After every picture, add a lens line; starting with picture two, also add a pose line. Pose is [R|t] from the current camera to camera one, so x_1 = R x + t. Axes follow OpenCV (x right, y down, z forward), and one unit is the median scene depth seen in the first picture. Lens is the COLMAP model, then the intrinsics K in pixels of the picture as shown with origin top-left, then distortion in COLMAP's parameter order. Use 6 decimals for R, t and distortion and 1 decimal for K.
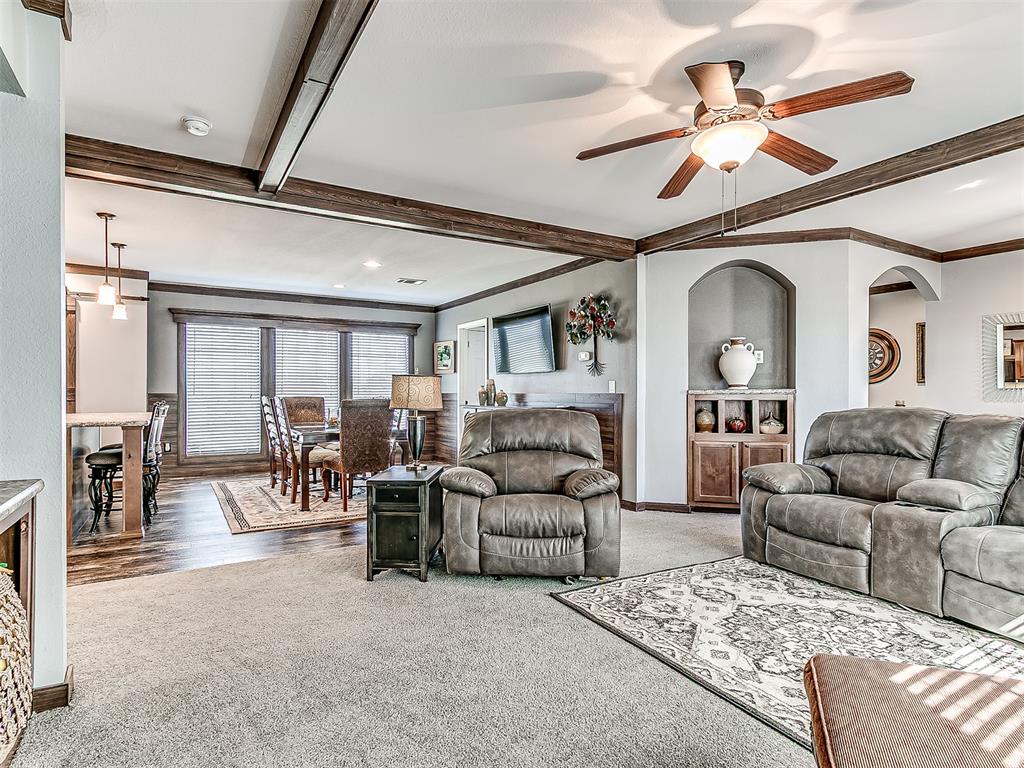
lens RADIAL K [[556.4, 0, 497.1], [0, 556.4, 388.9], [0, 0, 1]] dist [-0.002086, -0.001411]
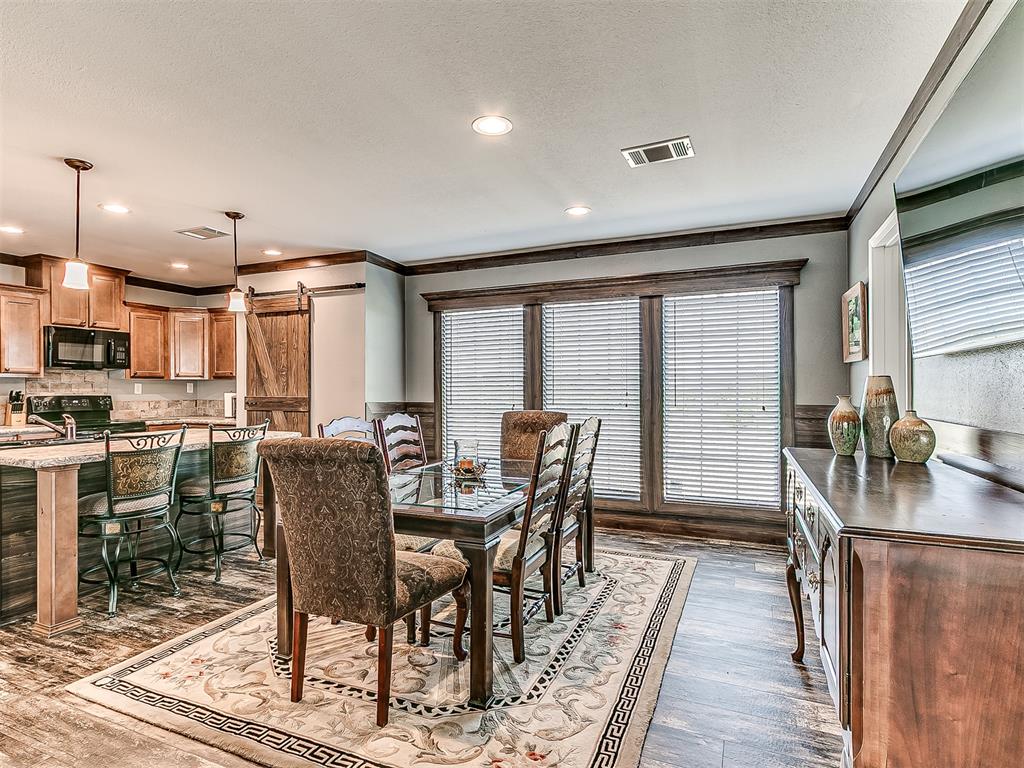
lens RADIAL K [[556.4, 0, 497.1], [0, 556.4, 388.9], [0, 0, 1]] dist [-0.002086, -0.001411]
pose [[0.582419, -0.003117, -0.812883, 0.112044], [0.009760, 0.999947, 0.003158, -0.011743], [0.812830, -0.009773, 0.582418, 0.602784]]
